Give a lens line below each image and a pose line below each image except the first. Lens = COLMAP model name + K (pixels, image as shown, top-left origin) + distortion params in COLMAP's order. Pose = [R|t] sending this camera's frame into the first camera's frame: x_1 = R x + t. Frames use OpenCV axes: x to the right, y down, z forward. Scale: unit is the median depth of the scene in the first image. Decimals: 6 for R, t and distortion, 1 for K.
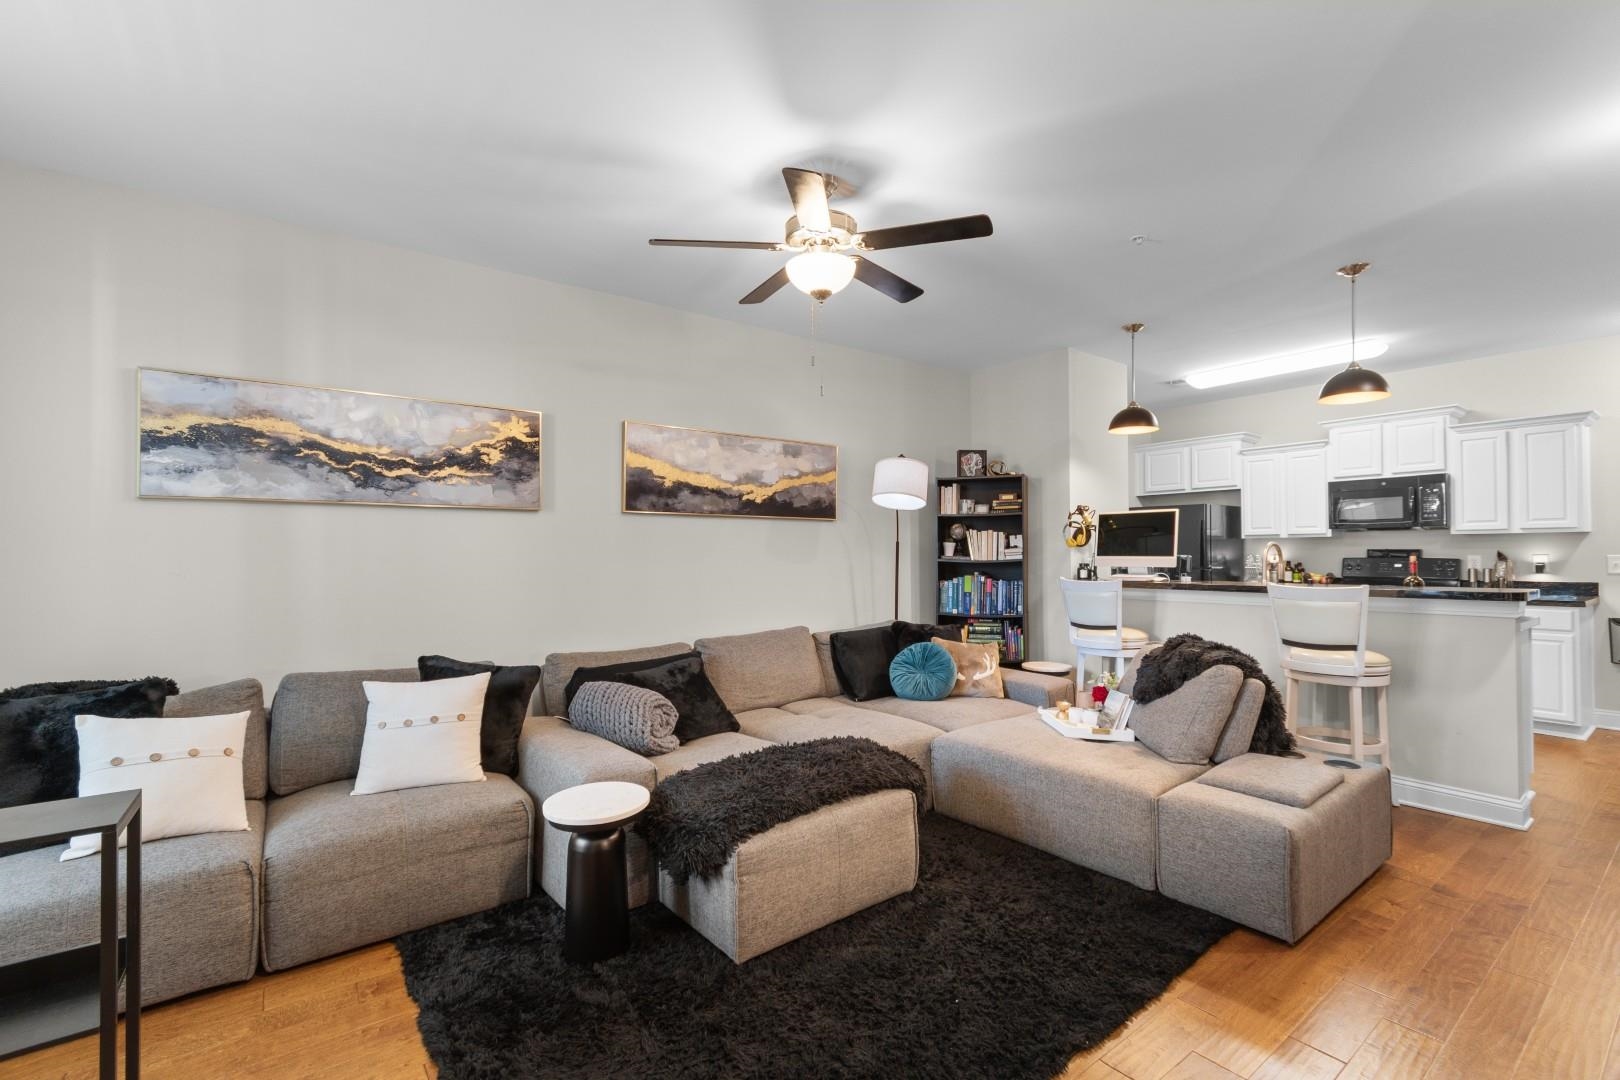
lens RADIAL K [[712.1, 0, 809.0], [0, 712.1, 548.6], [0, 0, 1]] dist [0.000676, -0.000854]
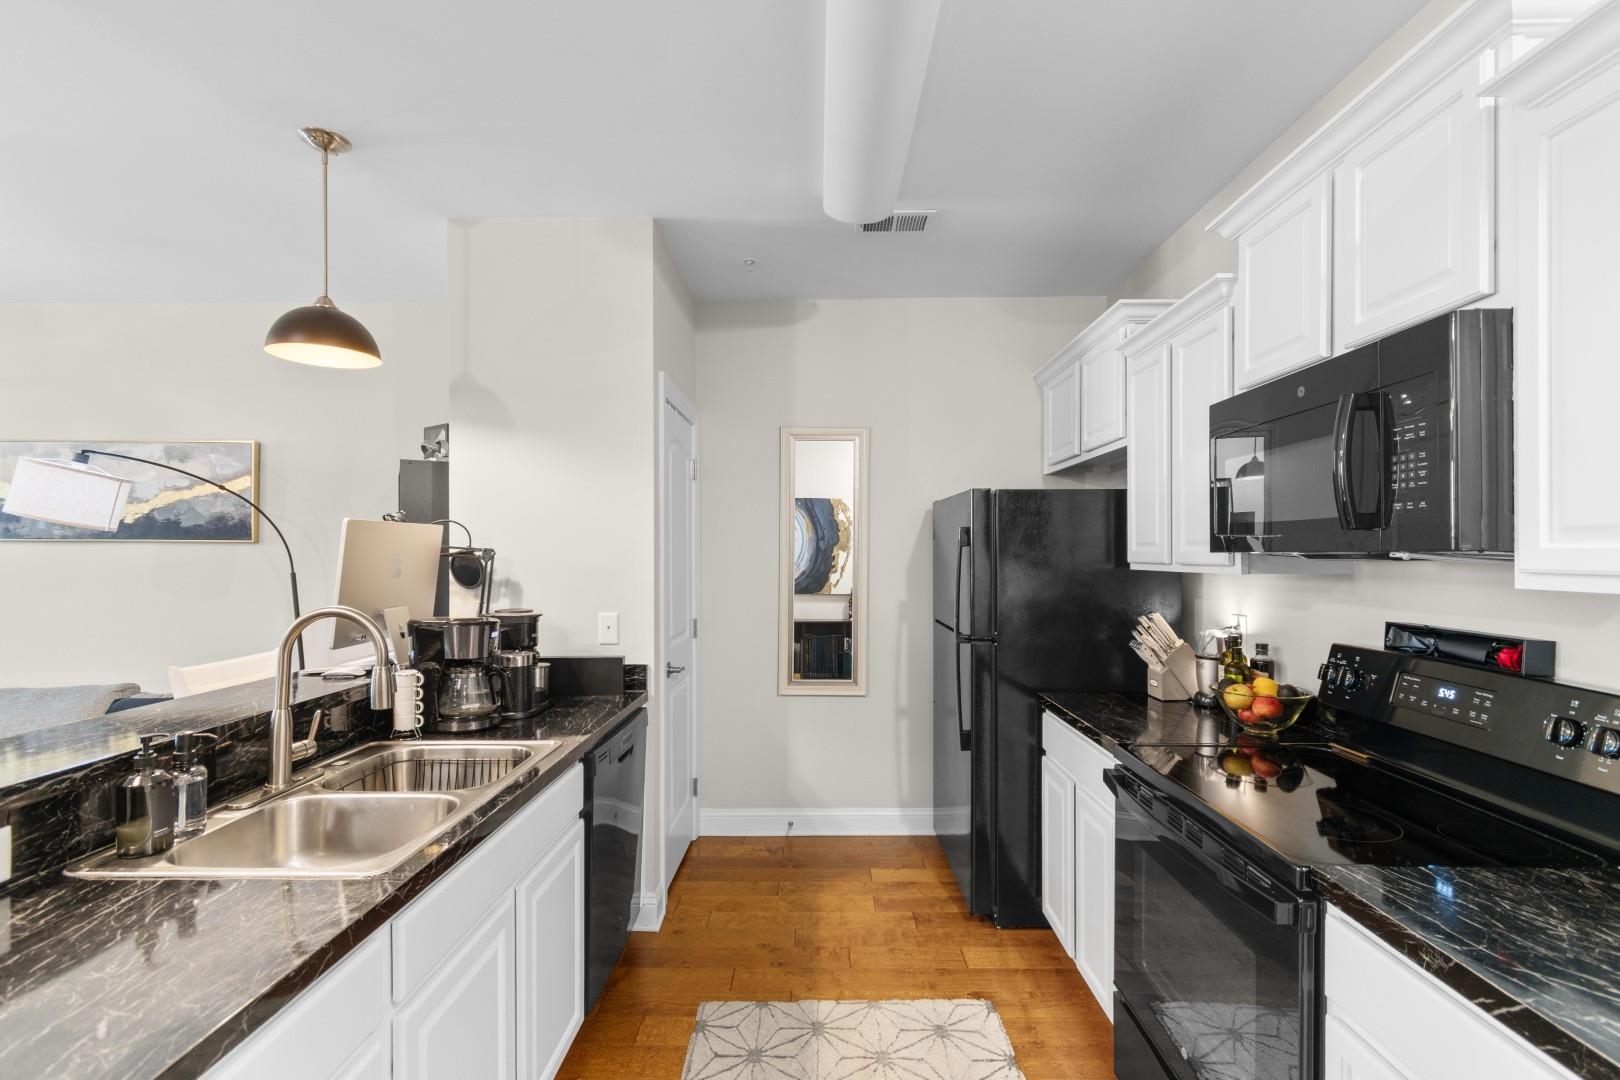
lens RADIAL K [[716.8, 0, 813.8], [0, 716.8, 553.9], [0, 0, 1]] dist [0.001047, -0.000549]
pose [[0.793054, 0.007033, -0.609111, 1.029121], [-0.001032, 0.999947, 0.010202, -0.038794], [0.609151, -0.007462, 0.793019, 0.829595]]
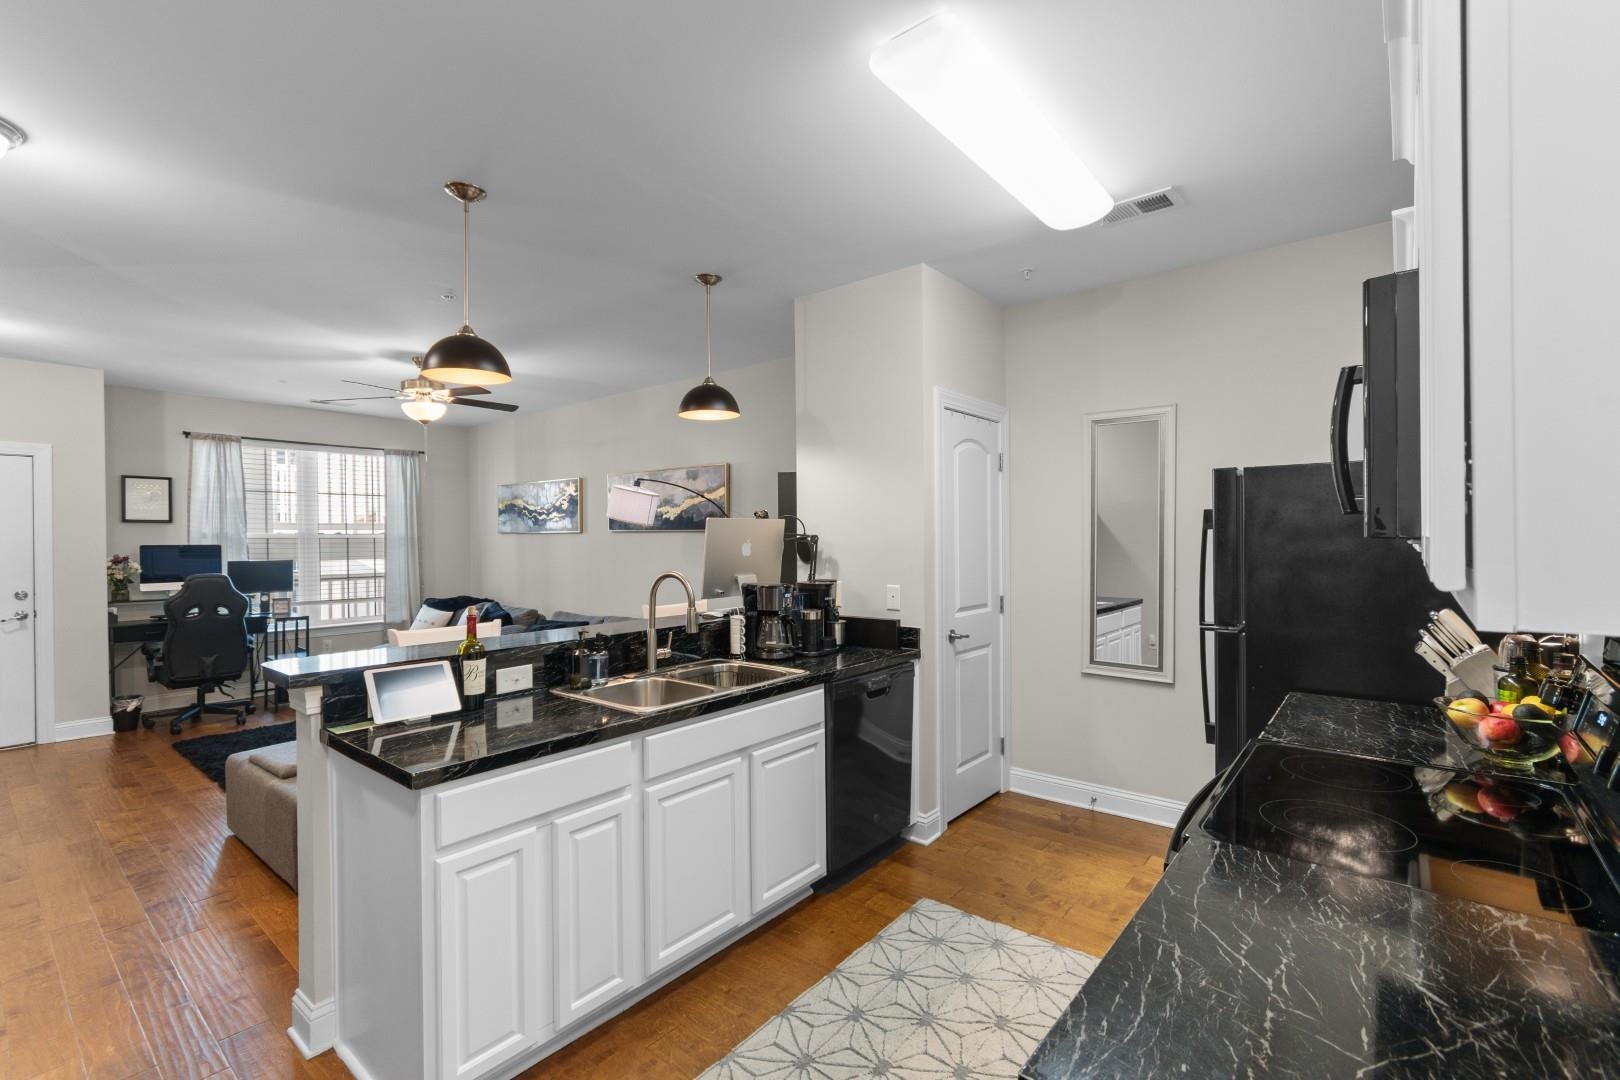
lens RADIAL K [[718.6, 0, 807.9], [0, 718.6, 541.8], [0, 0, 1]] dist [0.002118, -0.000406]
pose [[0.231010, 0.012516, -0.972871, 1.248884], [0.012327, 0.999799, 0.015789, -0.042357], [0.972873, -0.015640, 0.230809, 0.938743]]
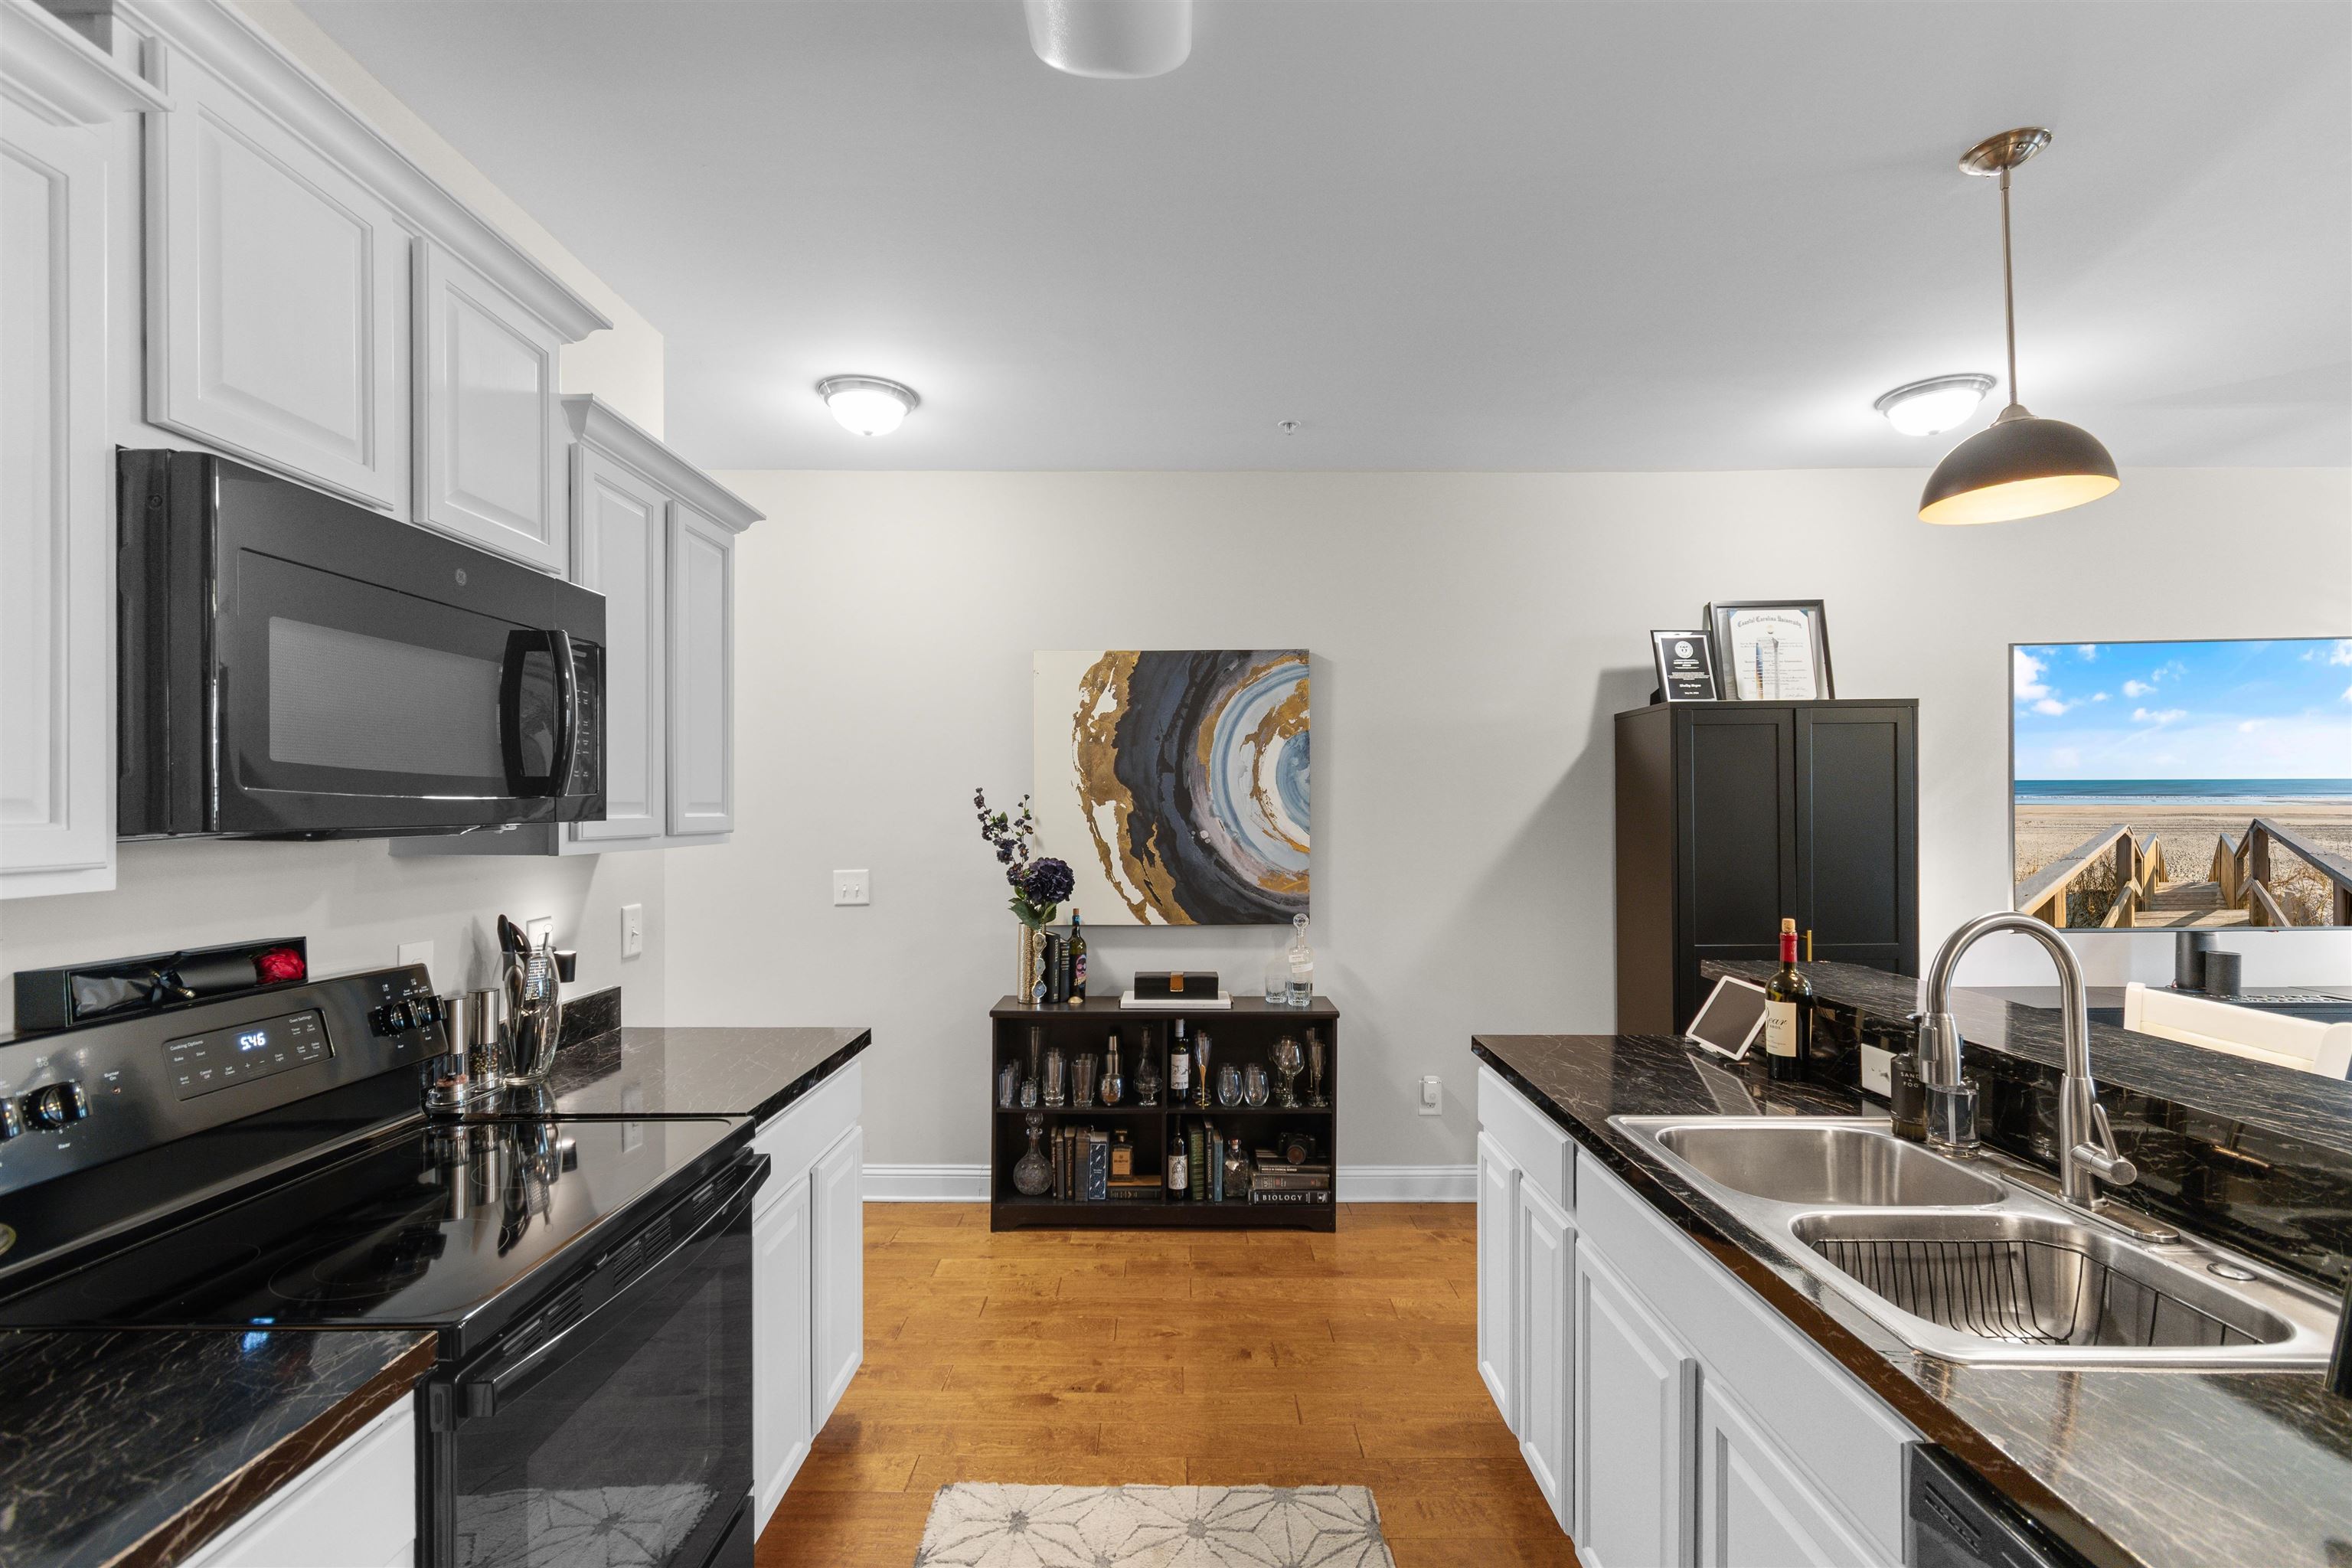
lens RADIAL K [[1037.4, 0, 1177.3], [0, 1037.4, 804.9], [0, 0, 1]] dist [0.001593, -0.001484]
pose [[-0.795143, 0.010173, 0.606337, 0.633565], [0.002670, 0.999908, -0.013275, -0.037978], [-0.606417, -0.008937, -0.795097, 1.366229]]
